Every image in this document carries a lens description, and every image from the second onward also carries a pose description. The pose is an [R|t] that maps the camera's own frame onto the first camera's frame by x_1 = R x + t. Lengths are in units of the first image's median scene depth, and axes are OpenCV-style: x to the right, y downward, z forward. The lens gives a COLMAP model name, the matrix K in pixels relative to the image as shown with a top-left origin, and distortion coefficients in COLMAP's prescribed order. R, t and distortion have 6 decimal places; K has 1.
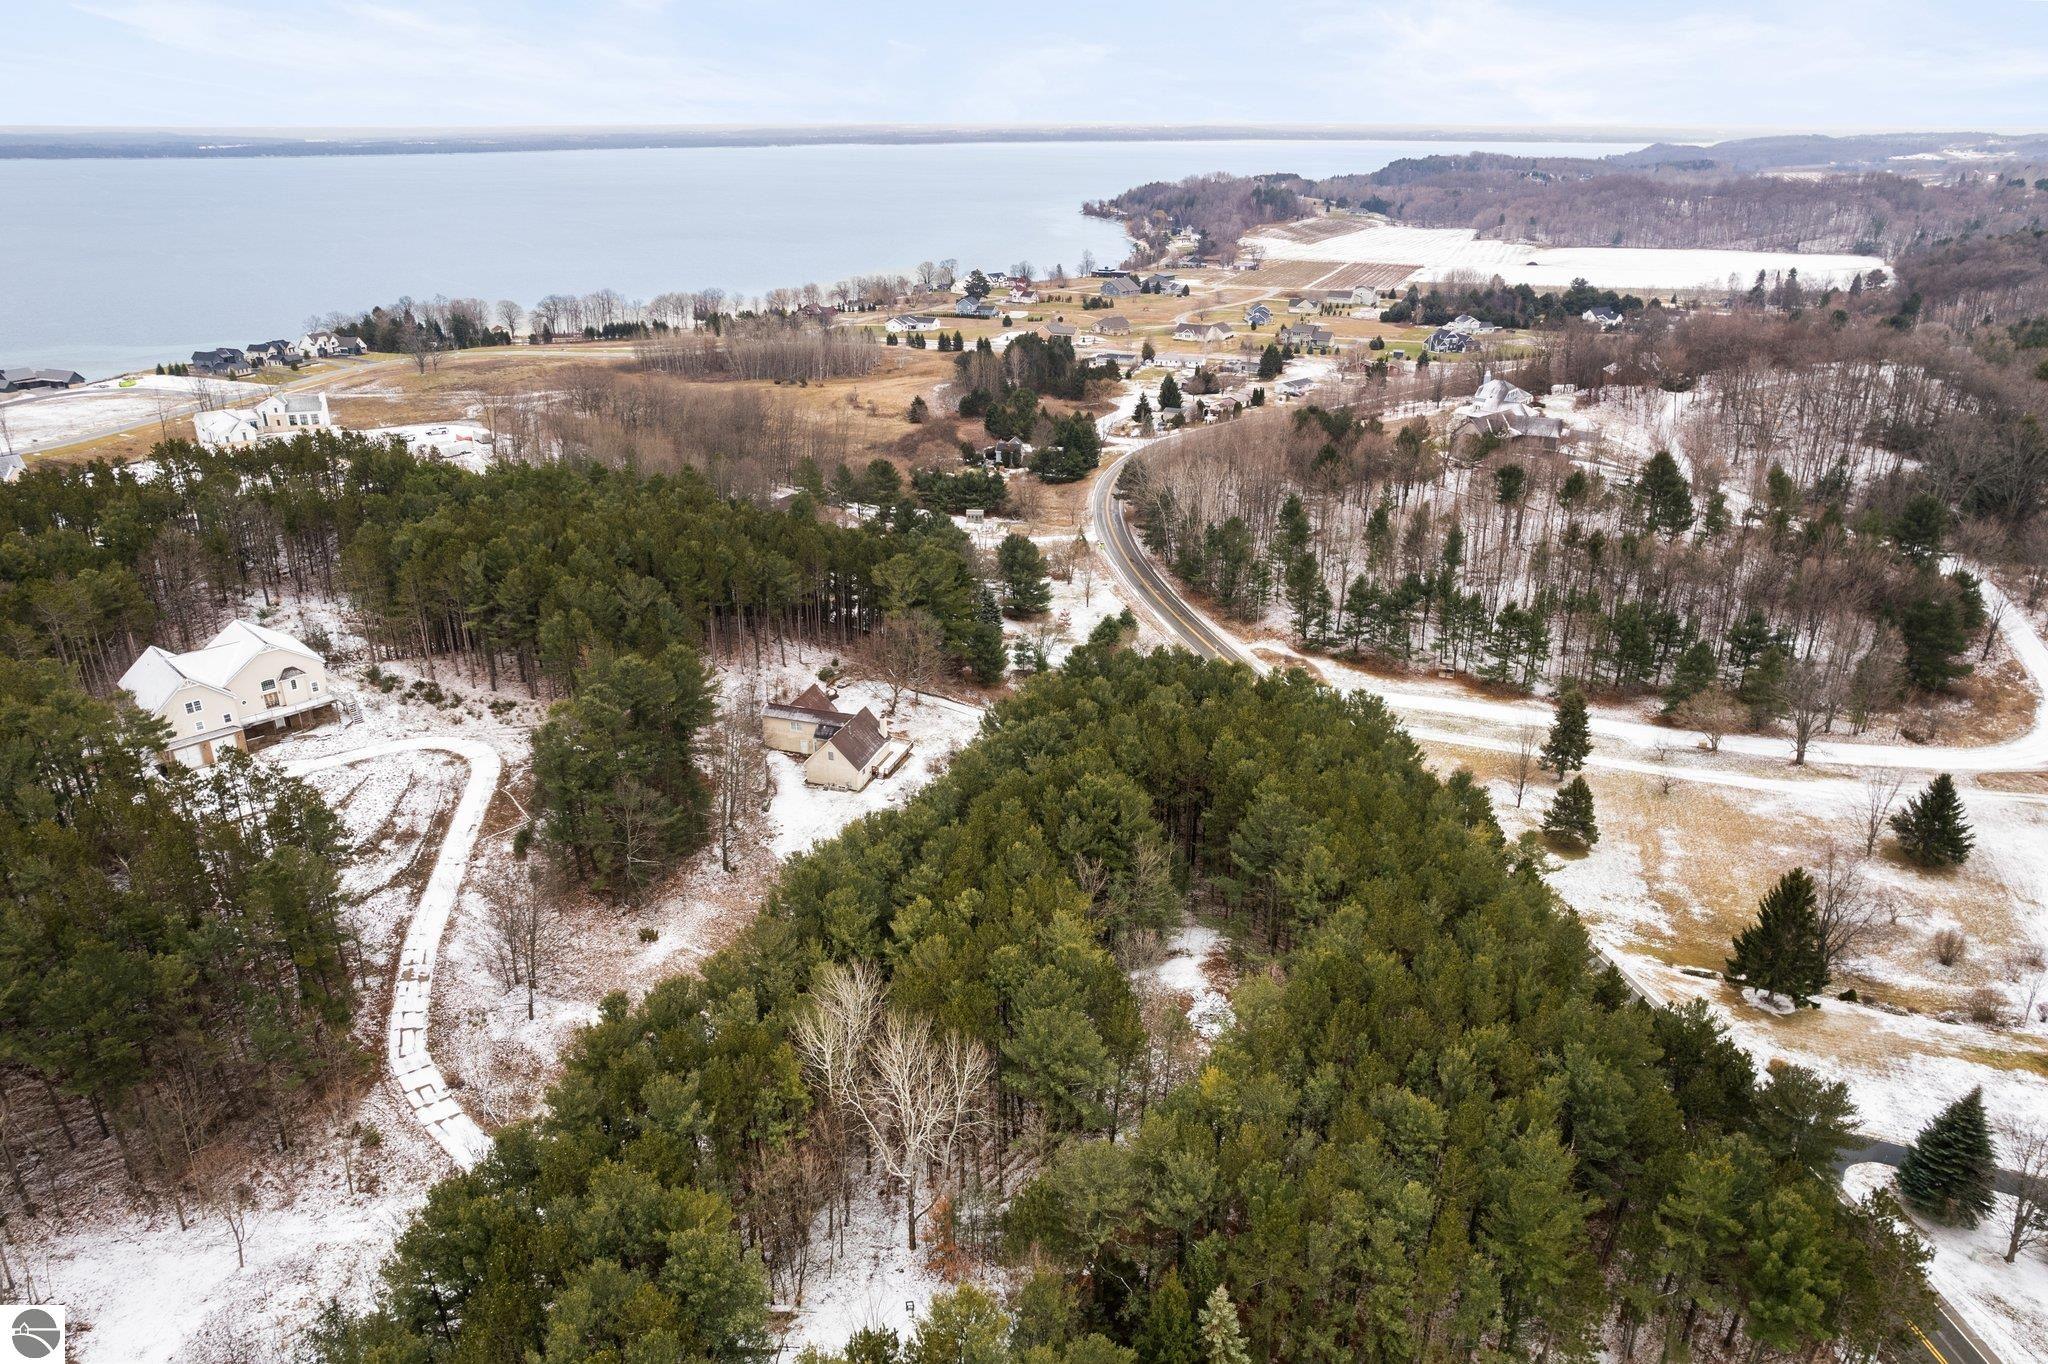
lens RADIAL K [[1359.8, 0, 1045.2], [0, 1359.8, 681.2], [0, 0, 1]] dist [-0.070032, 0.073445]
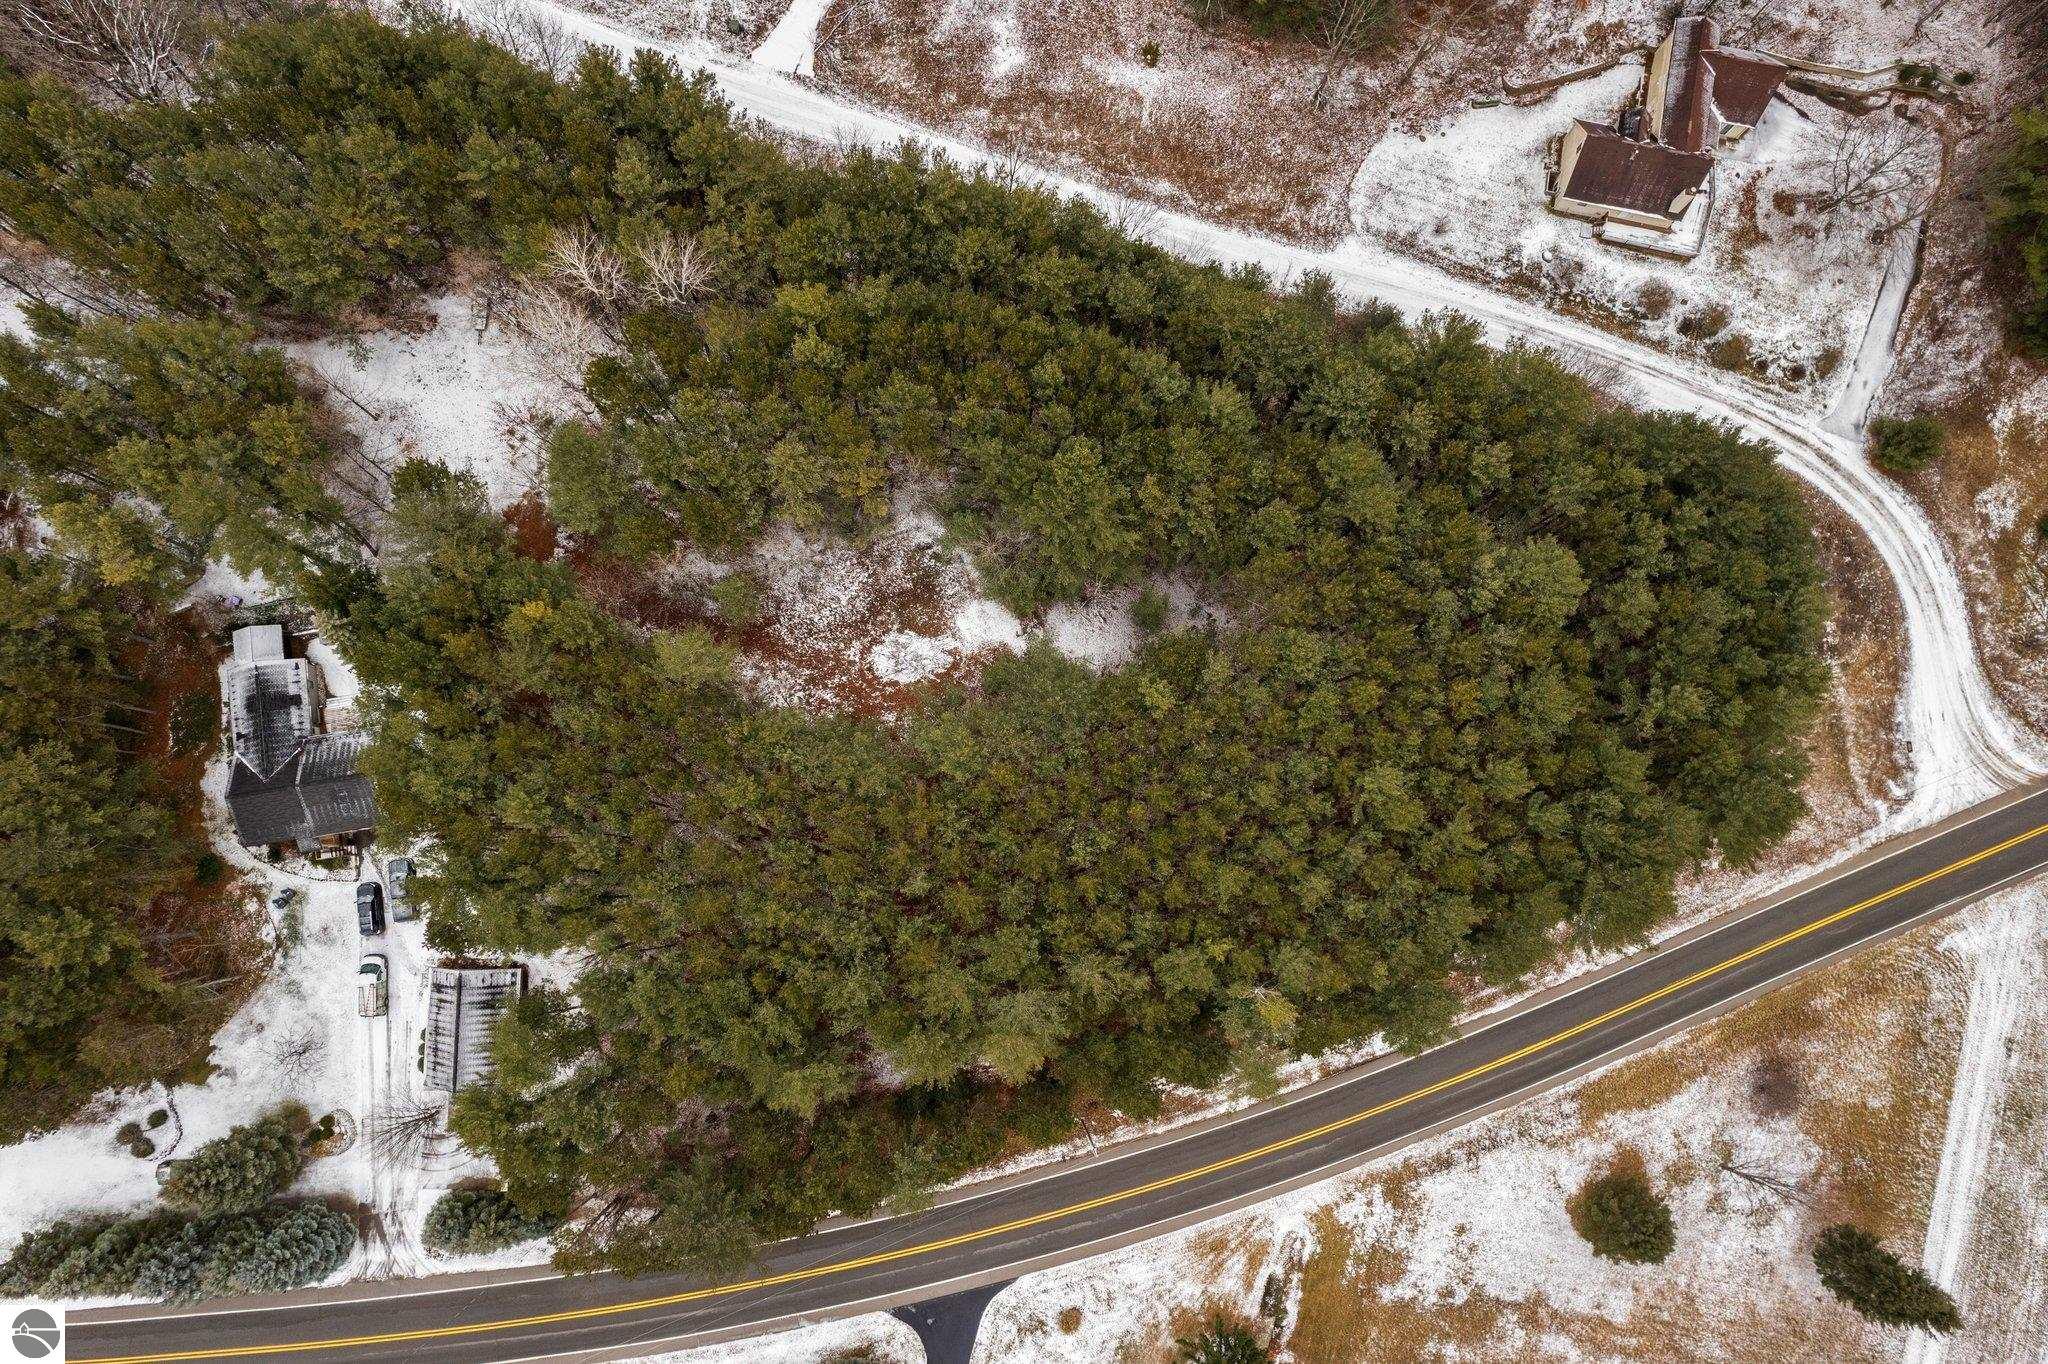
lens RADIAL K [[1359.8, 0, 1004.8], [0, 1359.8, 688.7], [0, 0, 1]] dist [-0.070032, 0.073445]
pose [[0.098668, 0.986450, -0.131074, 0.219990], [-0.401135, 0.159968, 0.901943, -0.499759], [0.910689, -0.036415, 0.411484, 0.540522]]
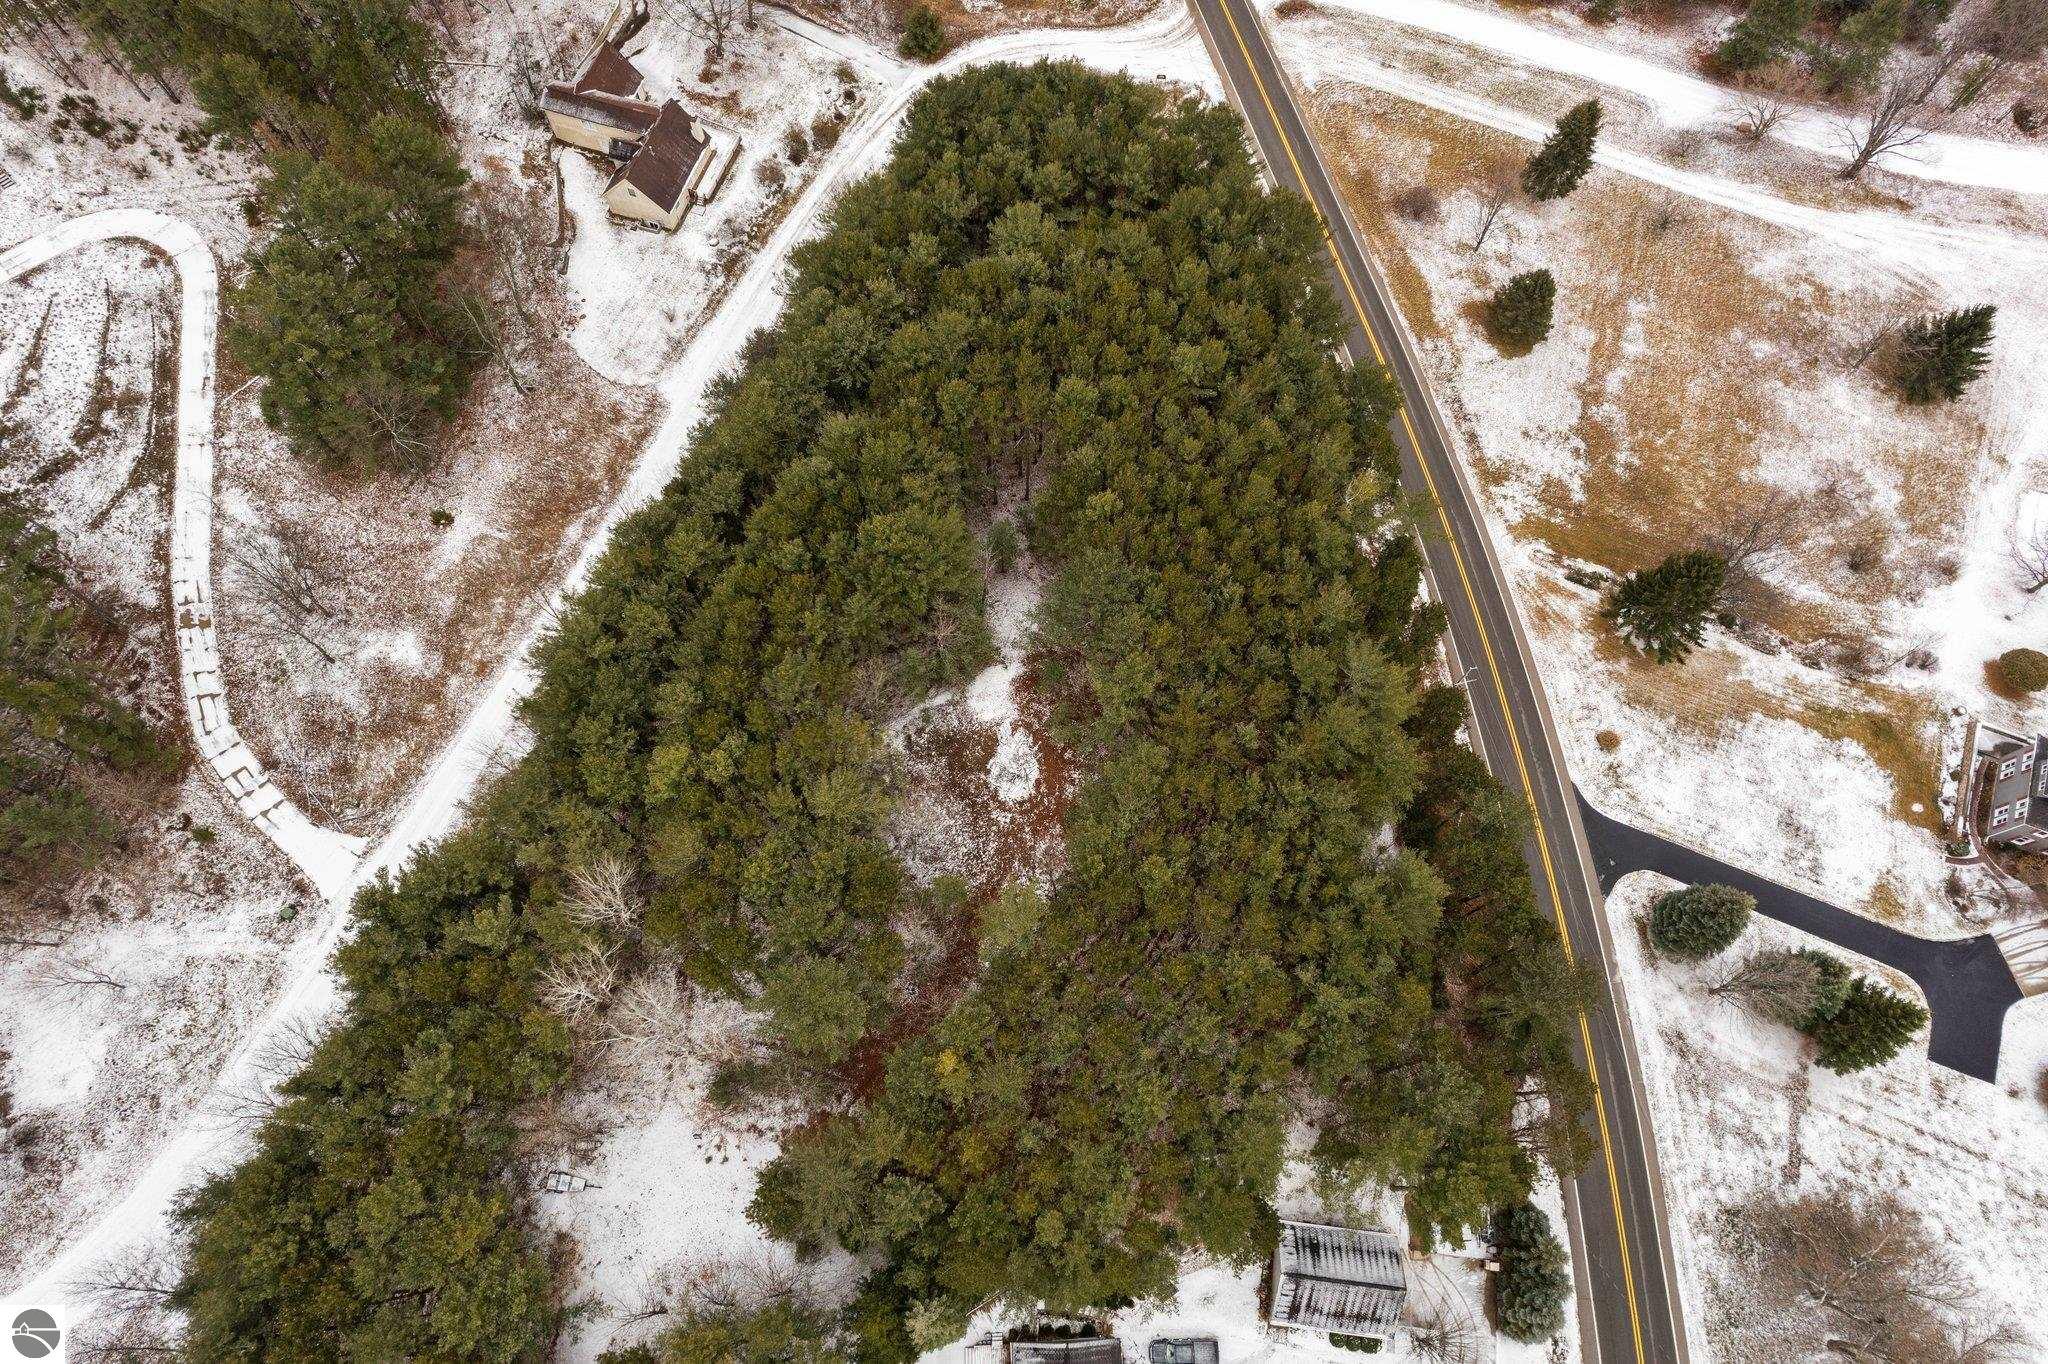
lens RADIAL K [[1359.8, 0, 1047.6], [0, 1359.8, 668.1], [0, 0, 1]] dist [-0.070032, 0.073445]
pose [[0.999726, 0.022979, 0.004531, 0.114116], [-0.019305, 0.698912, 0.714947, -0.400850], [0.013262, -0.714838, 0.699164, 0.299394]]
